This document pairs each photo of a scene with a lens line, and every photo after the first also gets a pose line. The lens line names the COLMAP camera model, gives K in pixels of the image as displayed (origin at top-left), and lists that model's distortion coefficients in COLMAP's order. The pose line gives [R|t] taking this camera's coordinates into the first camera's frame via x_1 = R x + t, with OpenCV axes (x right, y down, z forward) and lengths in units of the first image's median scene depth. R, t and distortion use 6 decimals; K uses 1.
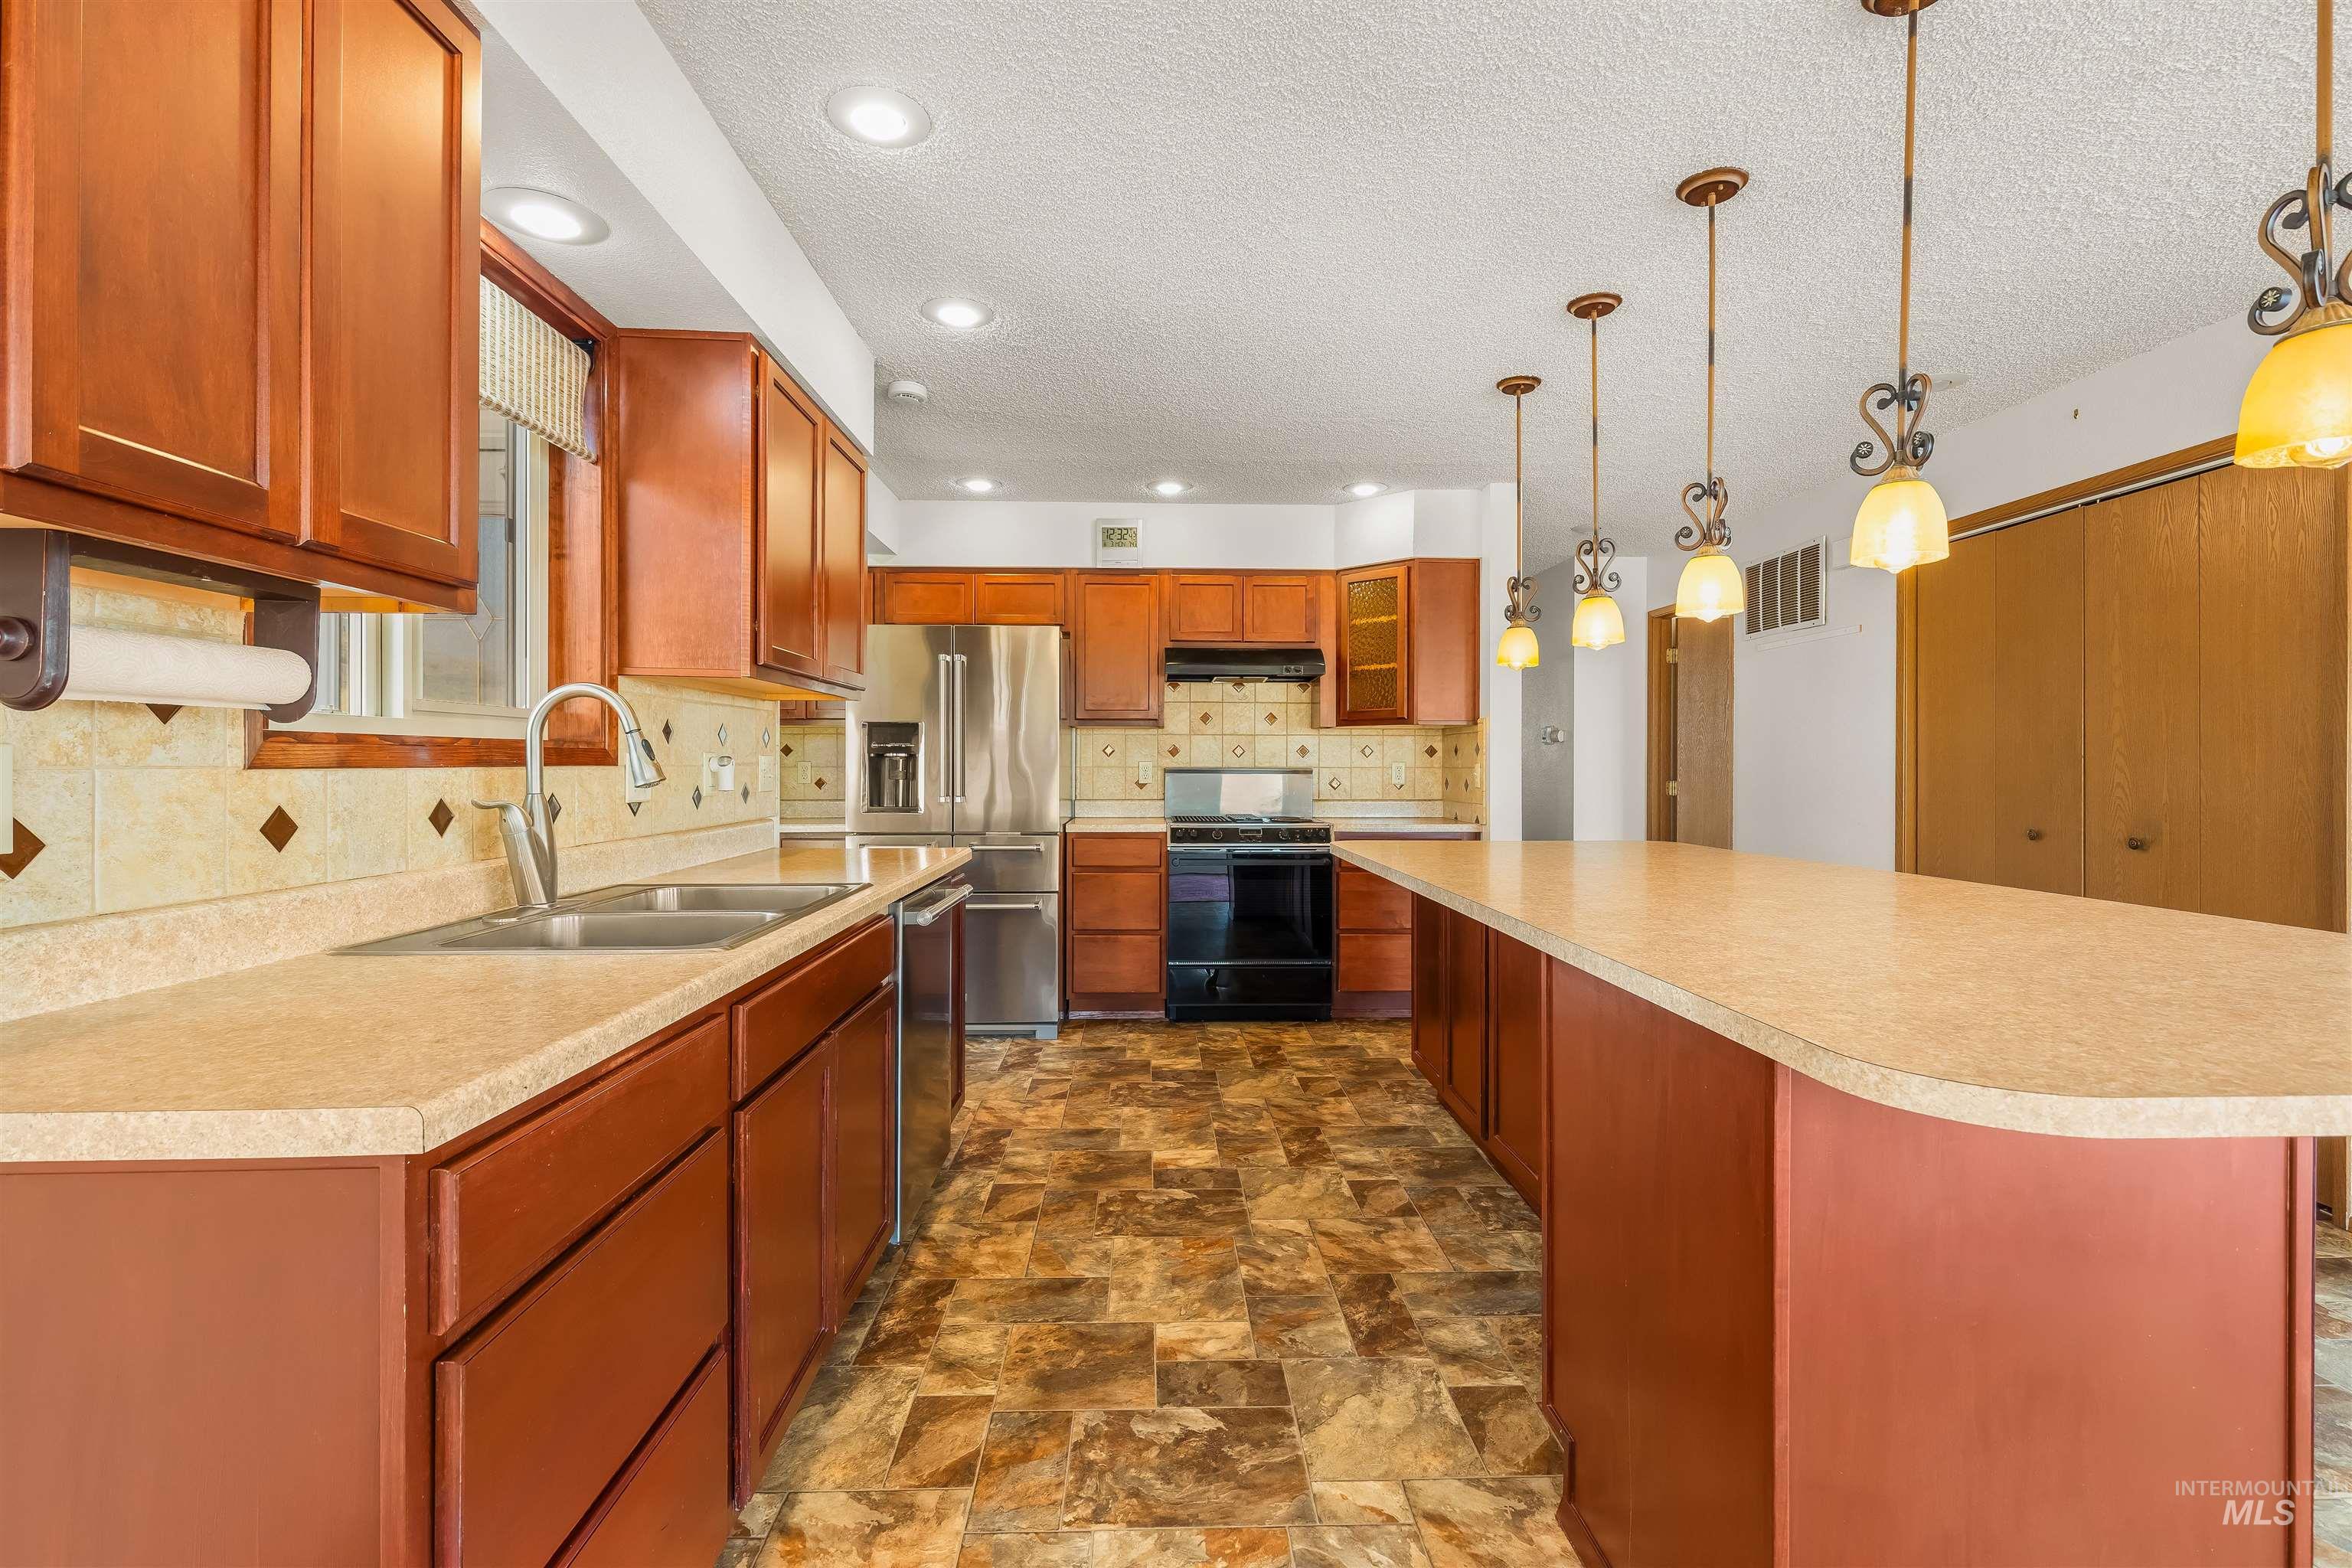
lens RADIAL K [[1030.4, 0, 1182.9], [0, 1030.4, 812.6], [0, 0, 1]] dist [-0.000241, 0.000329]
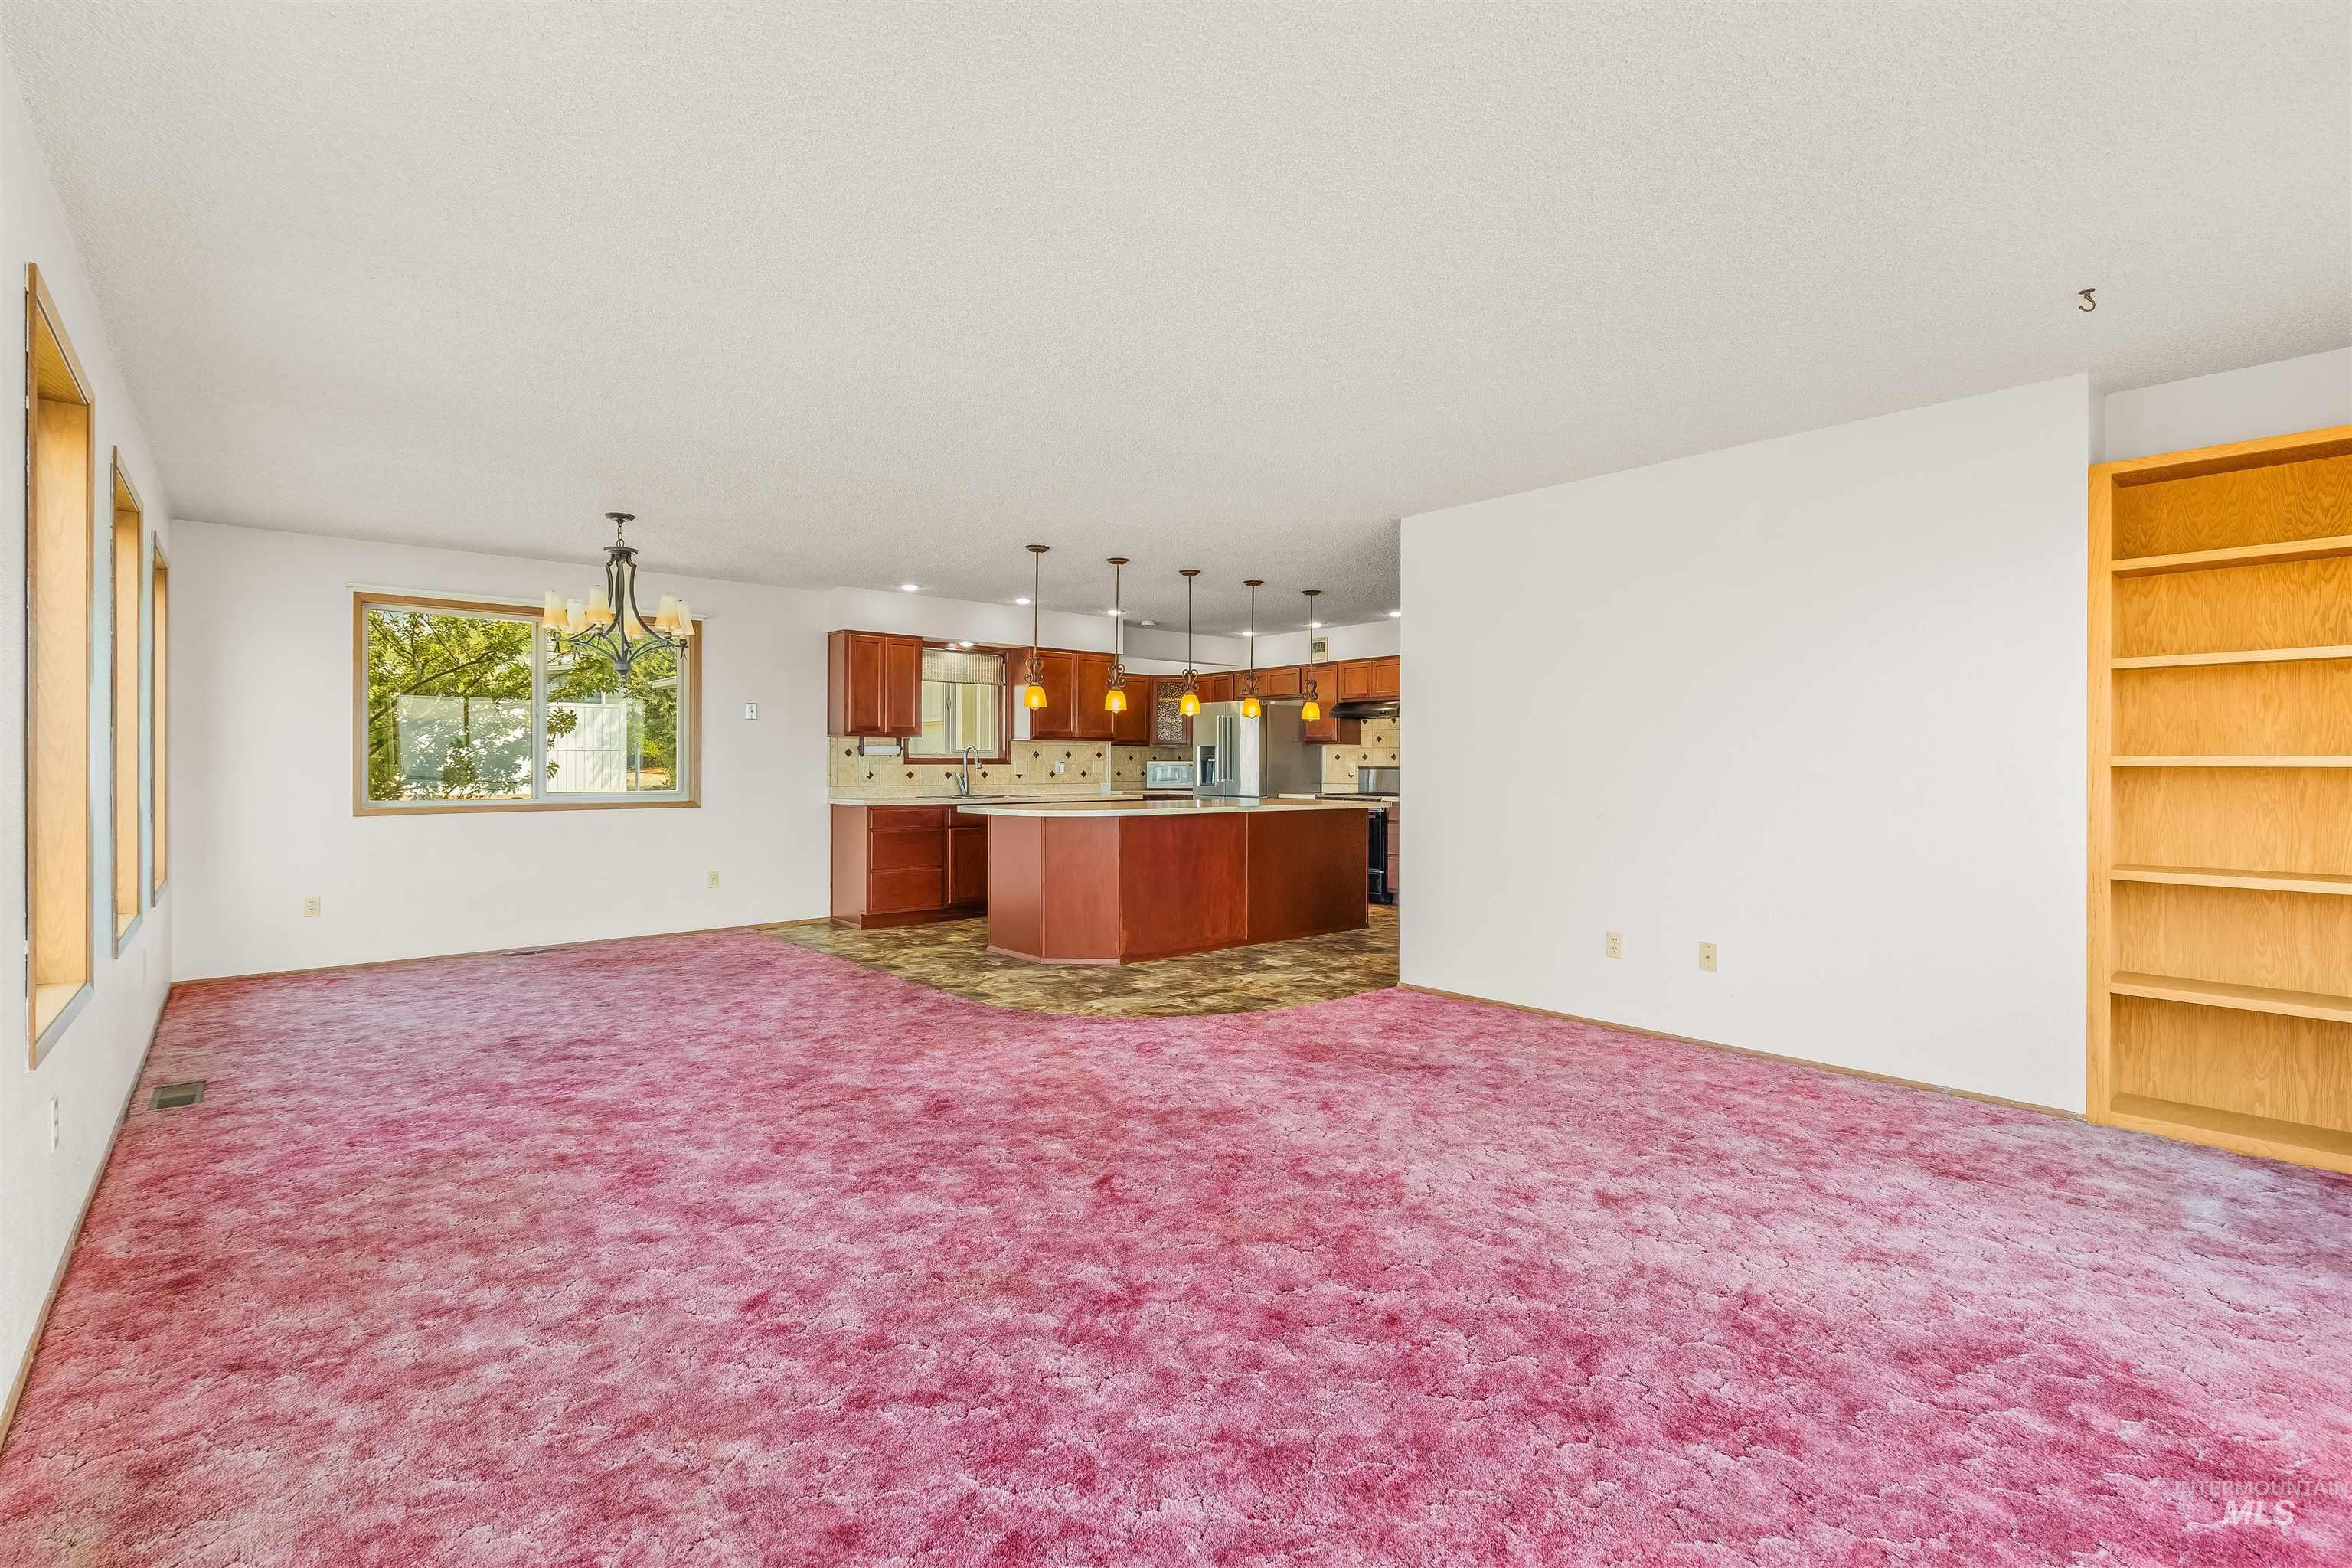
lens RADIAL K [[1042.4, 0, 1170.7], [0, 1042.4, 778.9], [0, 0, 1]] dist [0.001271, 0.000347]
pose [[0.628124, 0.010136, -0.778047, 1.273096], [-0.037755, 0.999134, -0.017463, 0.023587], [0.777197, 0.040344, 0.627963, -0.423367]]
